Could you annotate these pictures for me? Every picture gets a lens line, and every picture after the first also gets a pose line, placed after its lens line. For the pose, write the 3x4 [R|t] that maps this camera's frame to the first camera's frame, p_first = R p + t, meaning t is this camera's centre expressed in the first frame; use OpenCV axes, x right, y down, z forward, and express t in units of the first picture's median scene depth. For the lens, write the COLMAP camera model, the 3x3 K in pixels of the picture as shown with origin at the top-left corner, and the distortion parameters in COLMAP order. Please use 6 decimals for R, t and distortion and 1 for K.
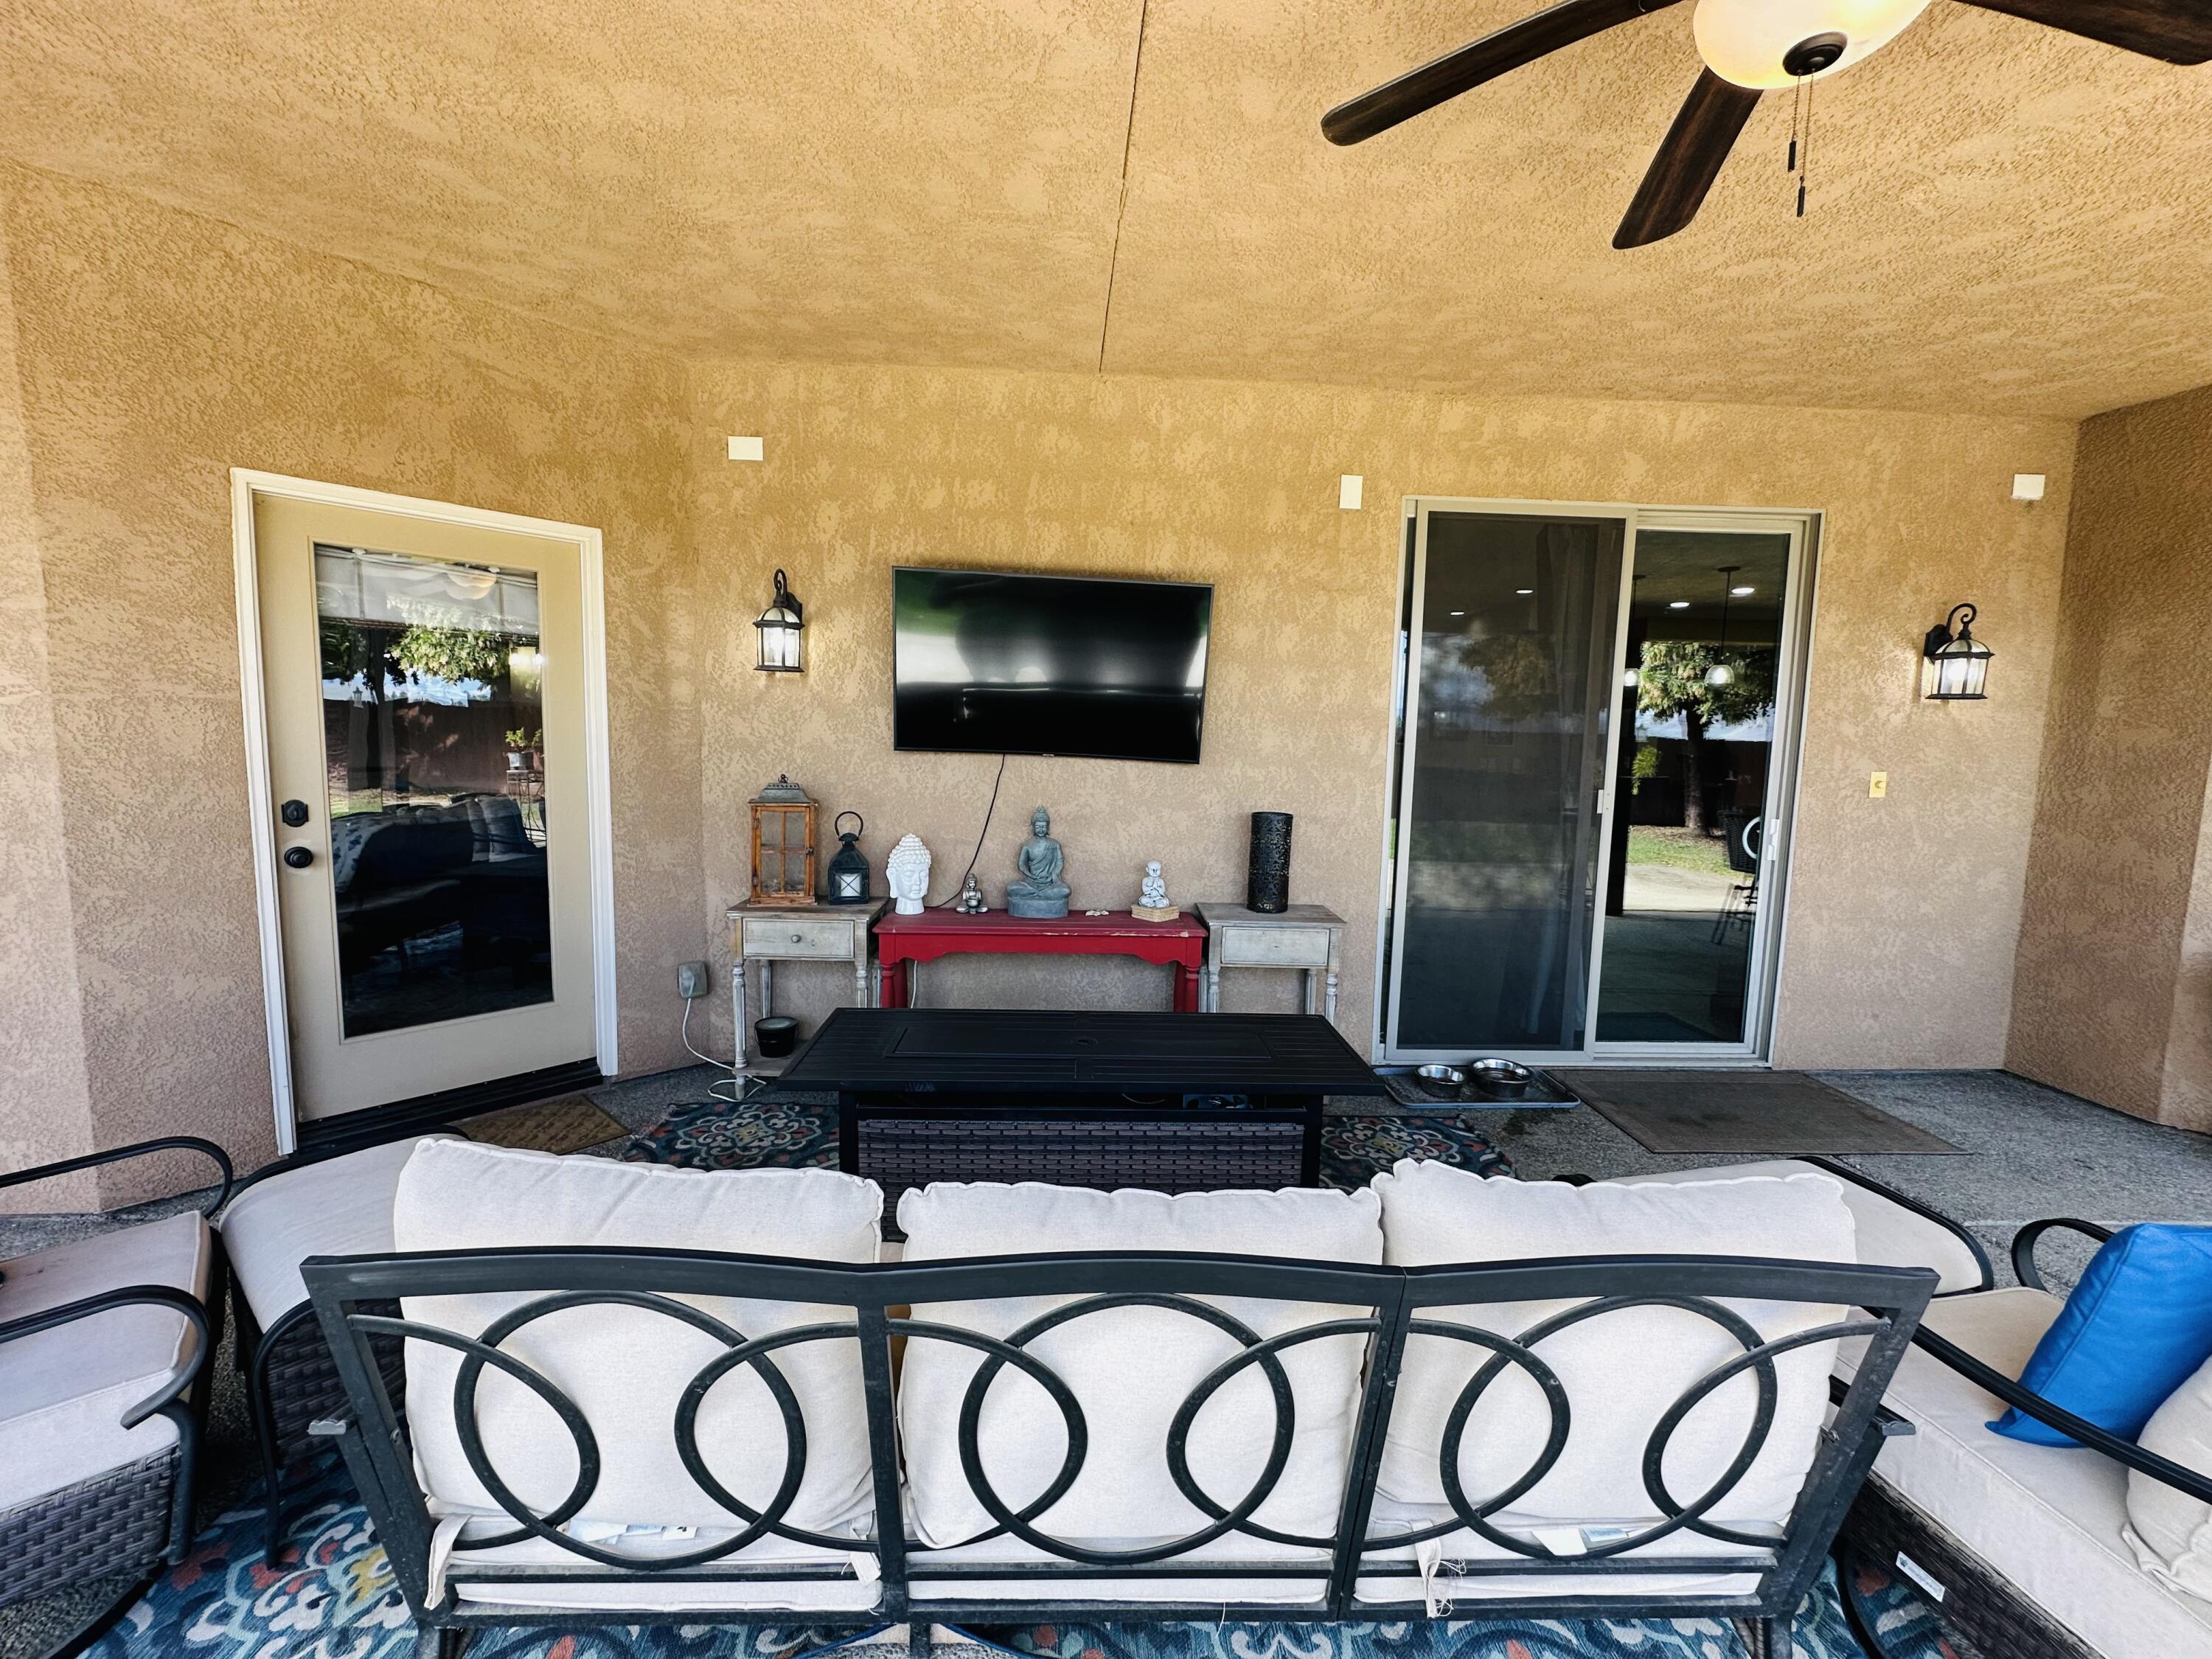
lens RADIAL K [[880.6, 0, 1103.3], [0, 880.6, 825.2], [0, 0, 1]] dist [-0.005175, 0.001107]
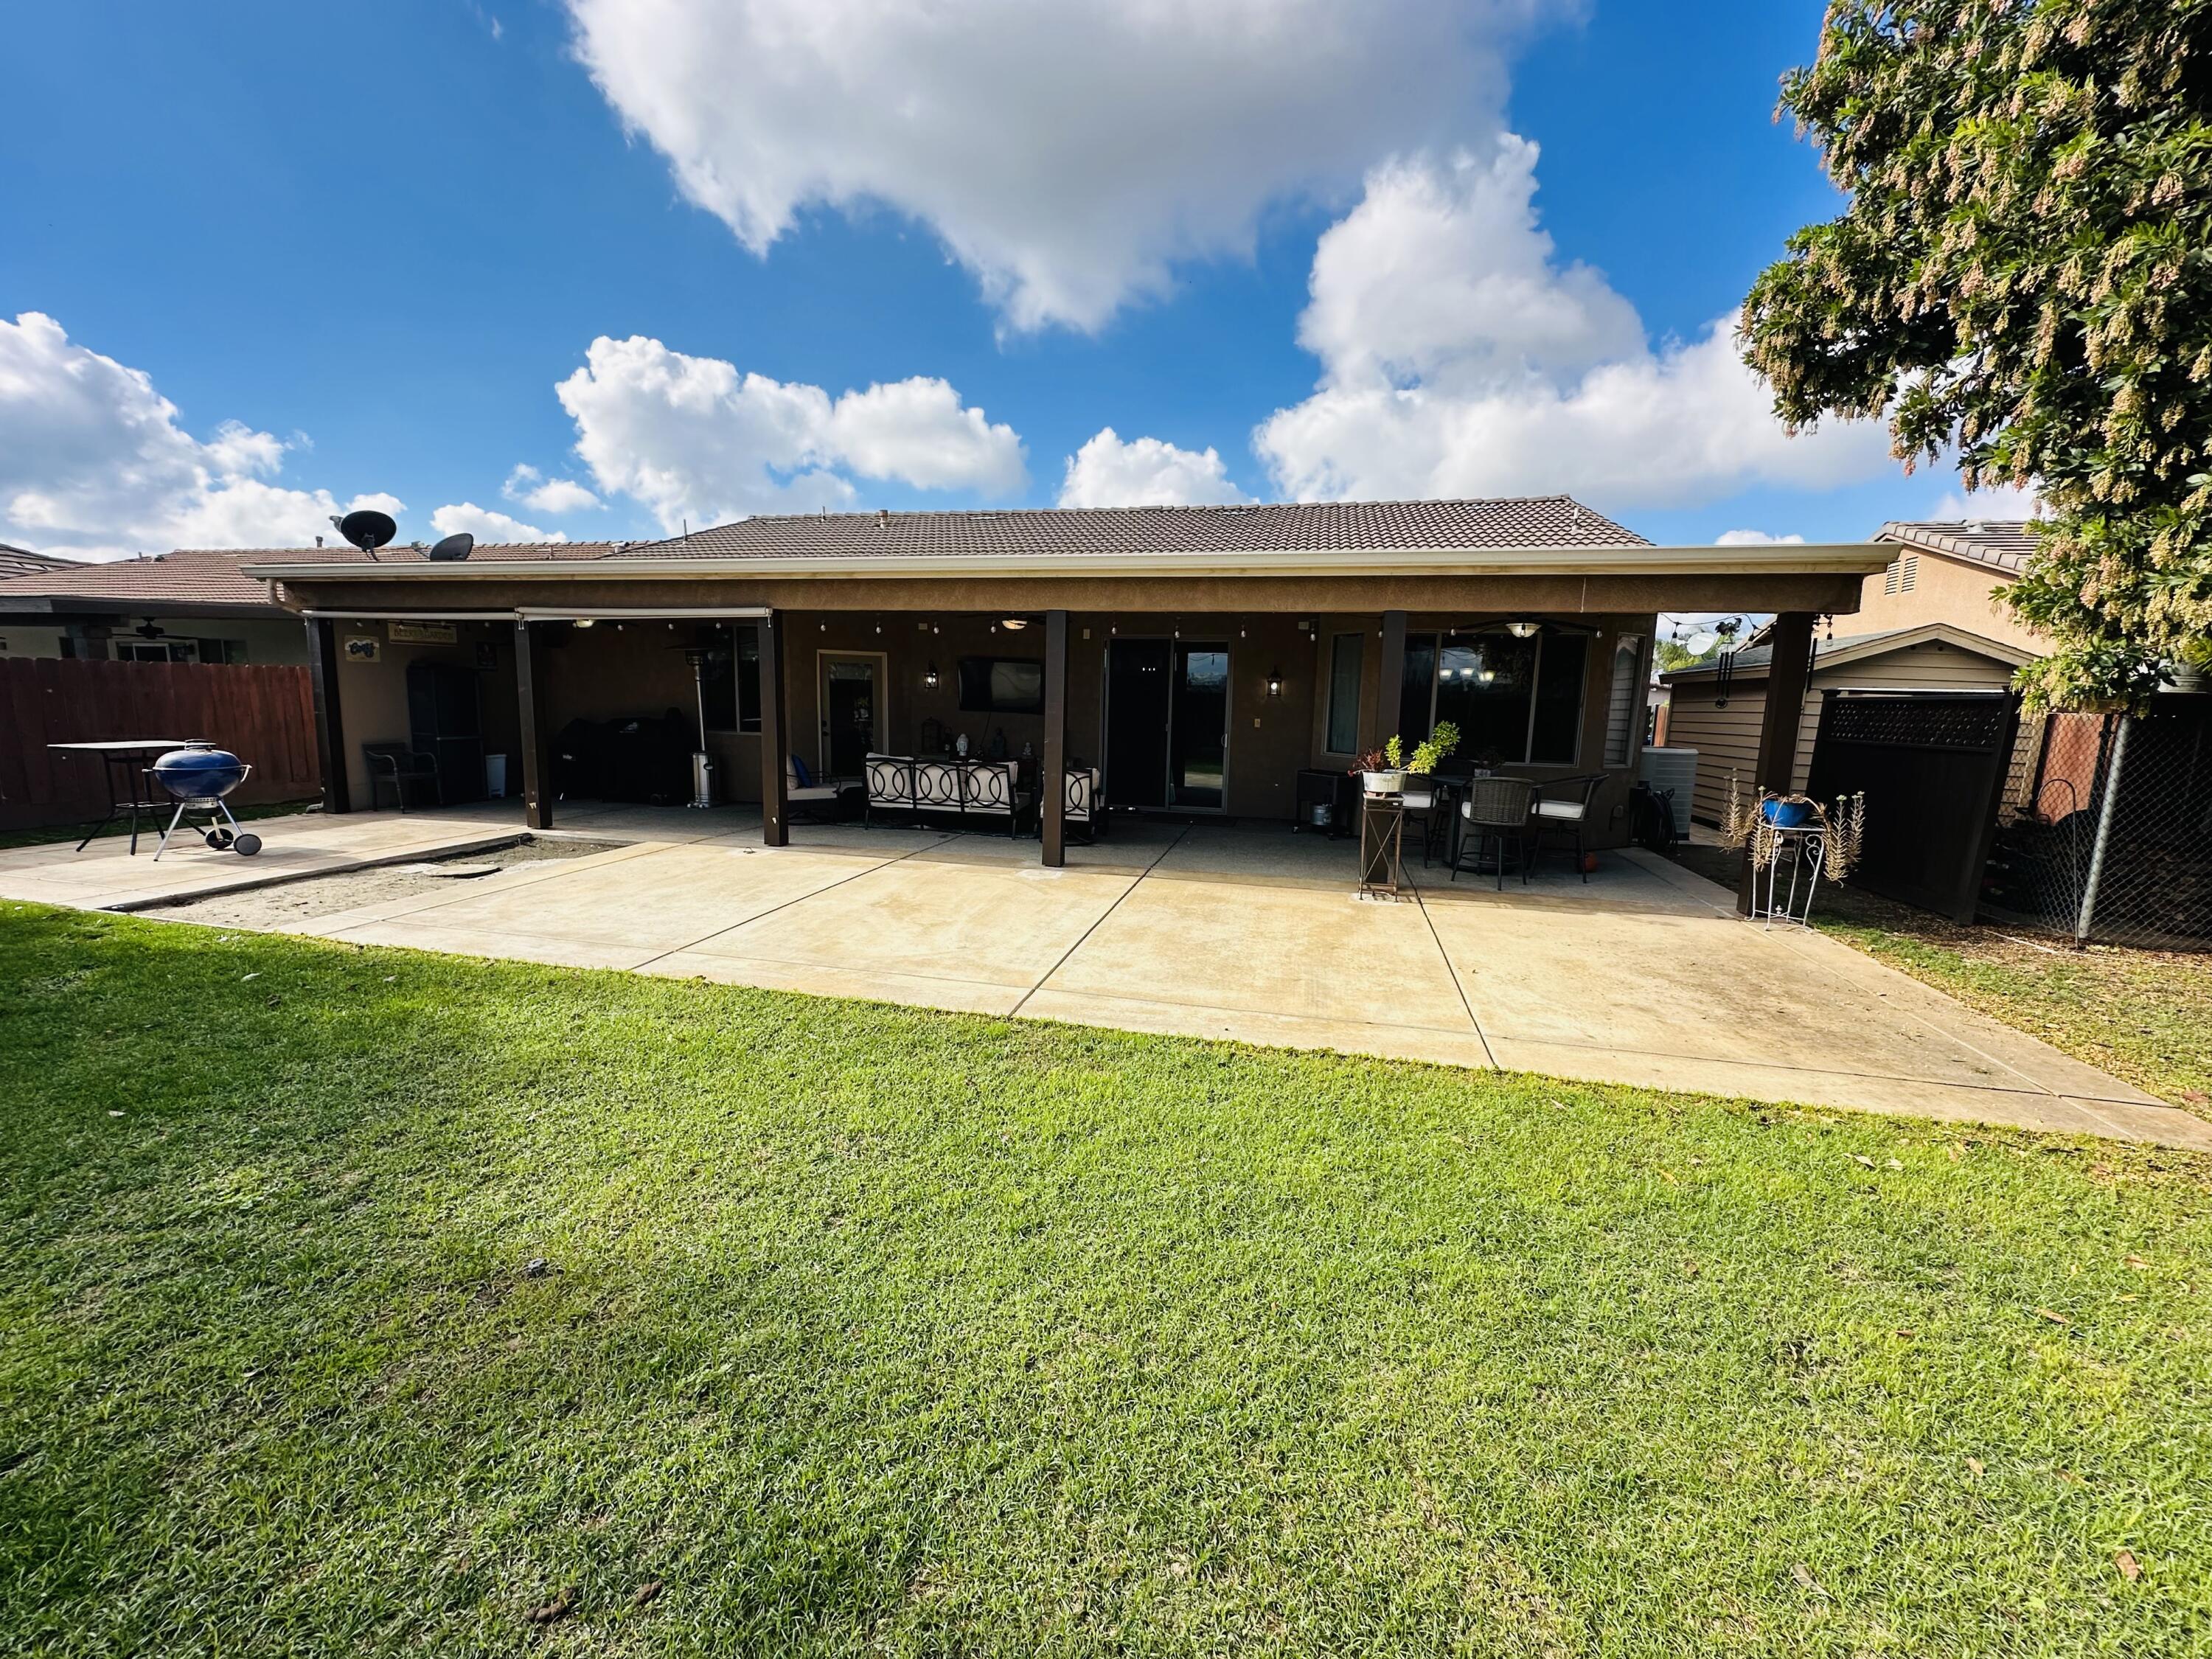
lens RADIAL K [[880.6, 0, 1111.3], [0, 880.6, 827.9], [0, 0, 1]] dist [-0.005175, 0.001107]
pose [[0.963322, 0.040516, -0.265272, 1.601350], [-0.026926, 0.998141, 0.054668, 0.219625], [0.266994, -0.045520, 0.962622, -2.789638]]
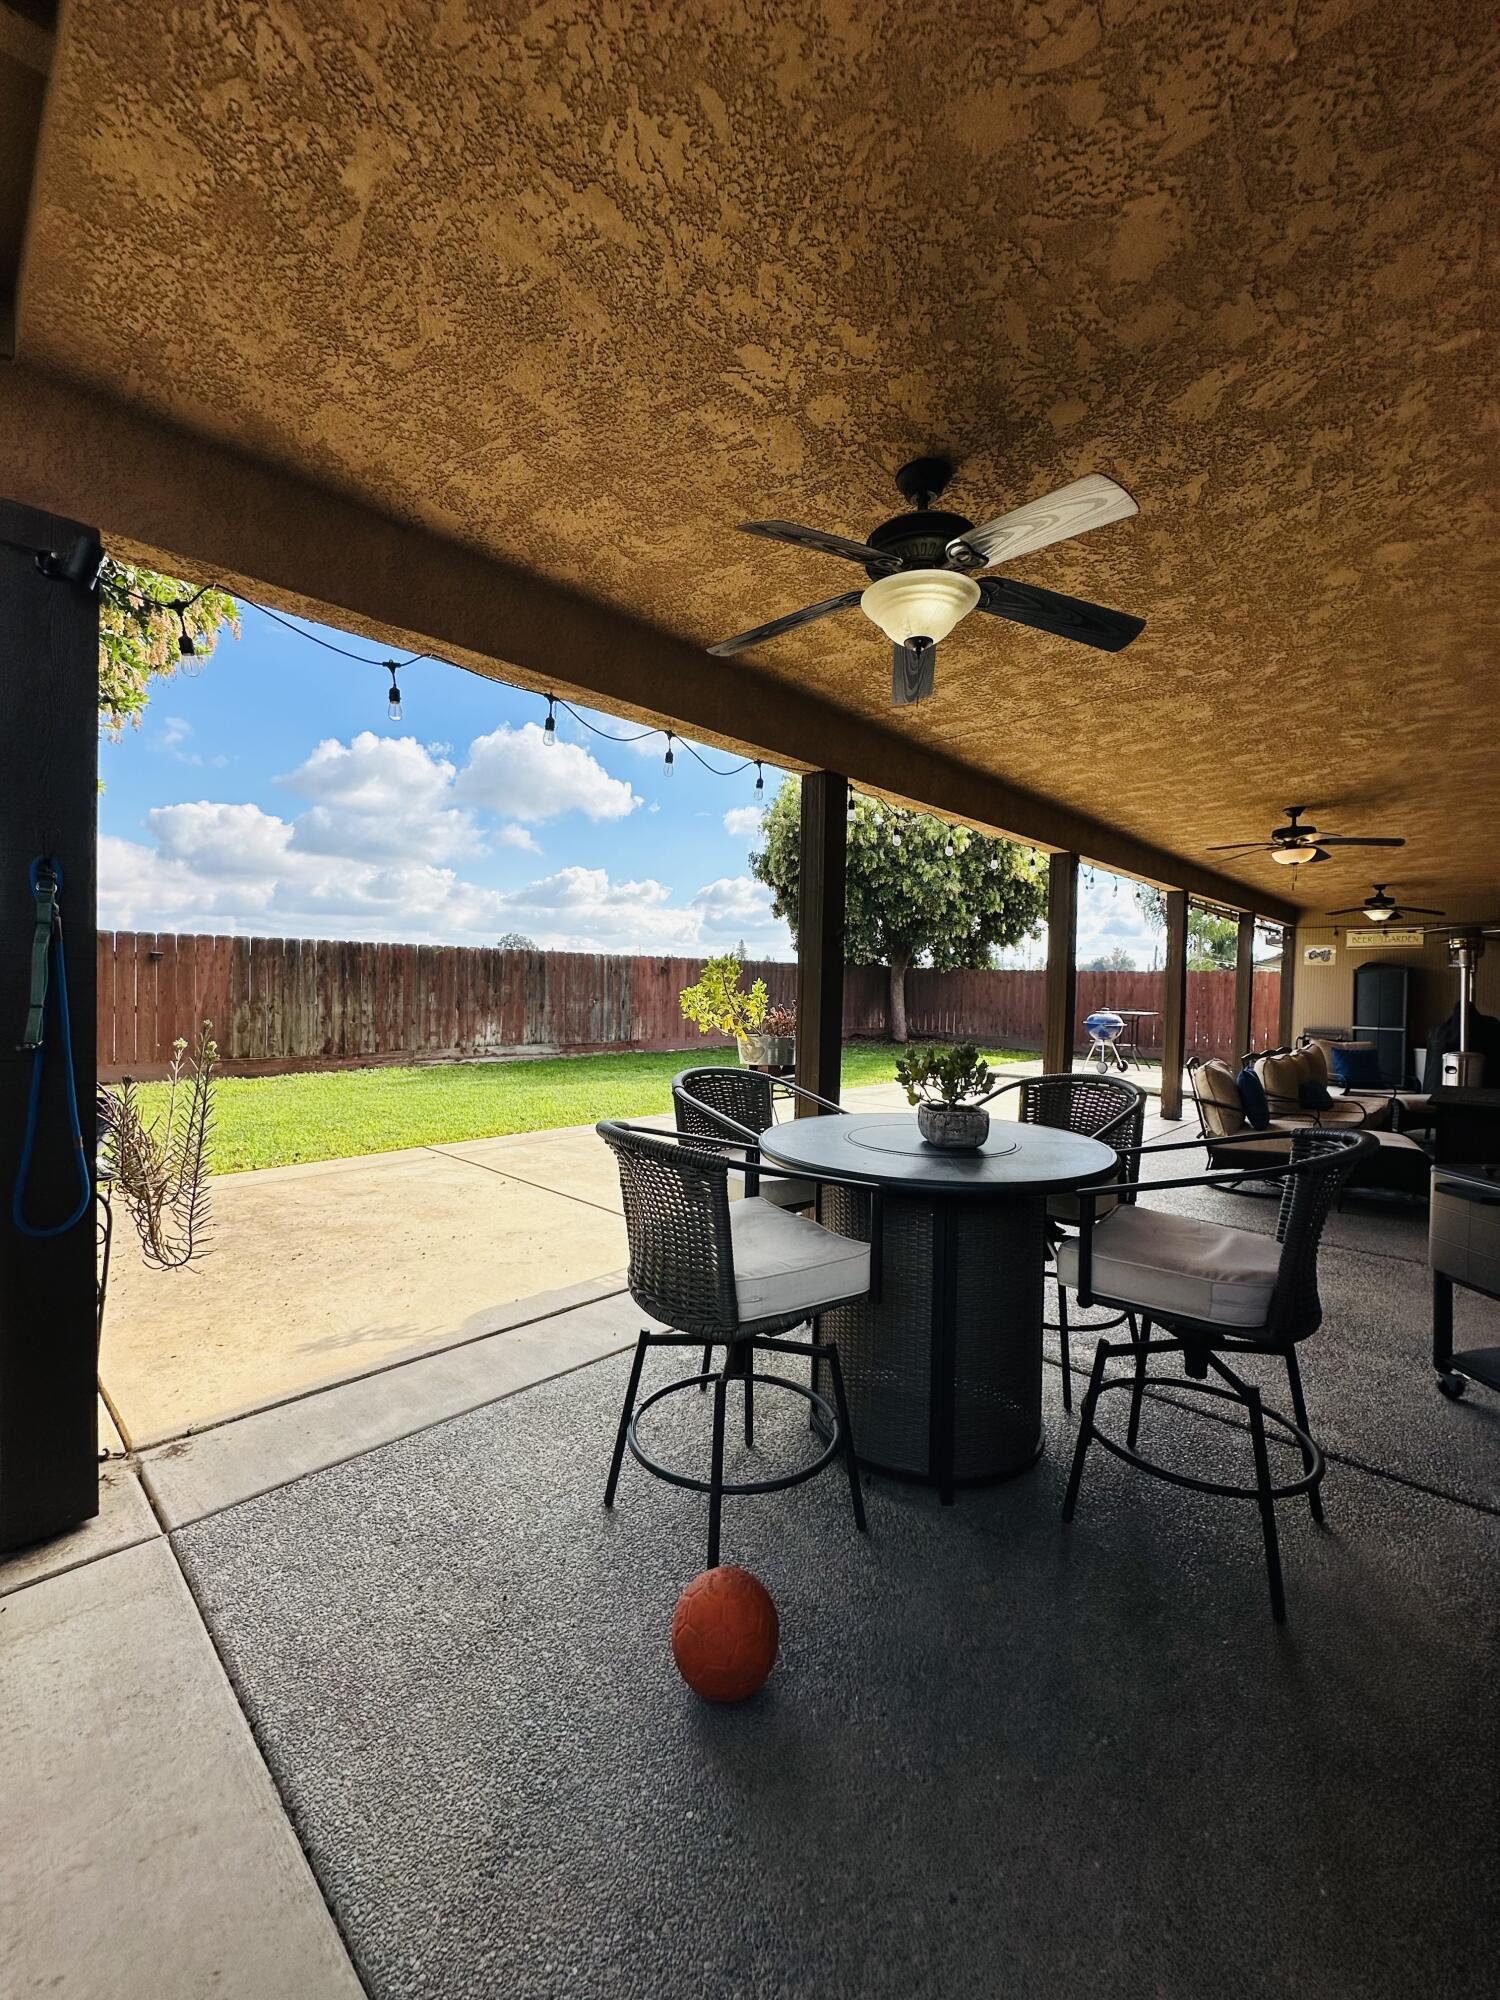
lens RADIAL K [[796.2, 0, 748.9], [0, 796.2, 1002.1], [0, 0, 1]] dist [-0.005175, 0.001107]
pose [[-0.721582, -0.021357, -0.691999, 2.756703], [-0.103289, 0.991659, 0.077099, -0.003673], [0.684580, 0.127110, -0.717769, 0.952863]]
